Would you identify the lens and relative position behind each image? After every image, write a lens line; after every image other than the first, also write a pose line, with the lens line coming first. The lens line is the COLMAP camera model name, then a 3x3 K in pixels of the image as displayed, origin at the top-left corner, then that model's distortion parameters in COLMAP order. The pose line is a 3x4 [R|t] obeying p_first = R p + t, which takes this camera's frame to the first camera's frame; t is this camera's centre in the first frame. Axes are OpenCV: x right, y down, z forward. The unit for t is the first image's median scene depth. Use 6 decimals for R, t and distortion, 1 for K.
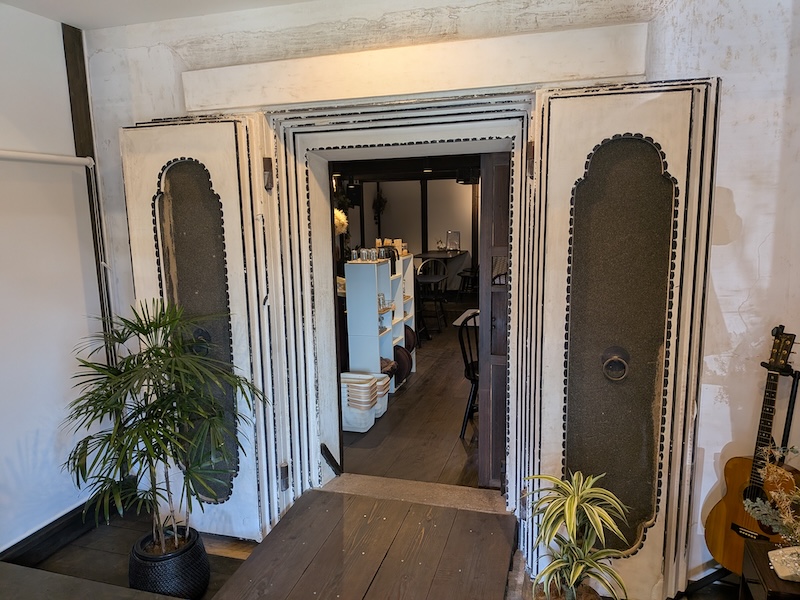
lens RADIAL K [[590.3, 0, 397.2], [0, 590.3, 316.8], [0, 0, 1]] dist [0.098256, -0.156753]
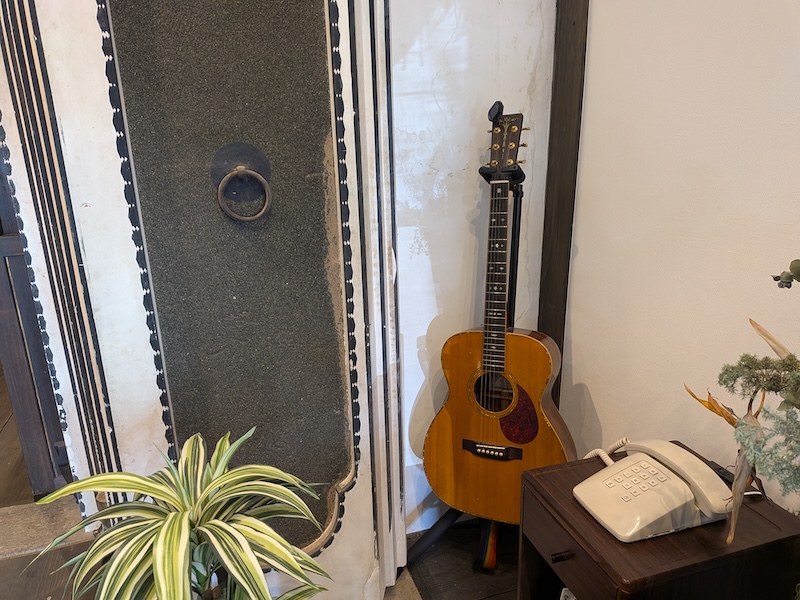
lens RADIAL K [[590.3, 0, 397.2], [0, 590.3, 316.8], [0, 0, 1]] dist [0.098256, -0.156753]
pose [[0.824127, -0.174224, 0.538945, 0.197867], [0.115208, 0.983188, 0.141664, 0.126773], [-0.554565, -0.054658, 0.830343, 0.545698]]
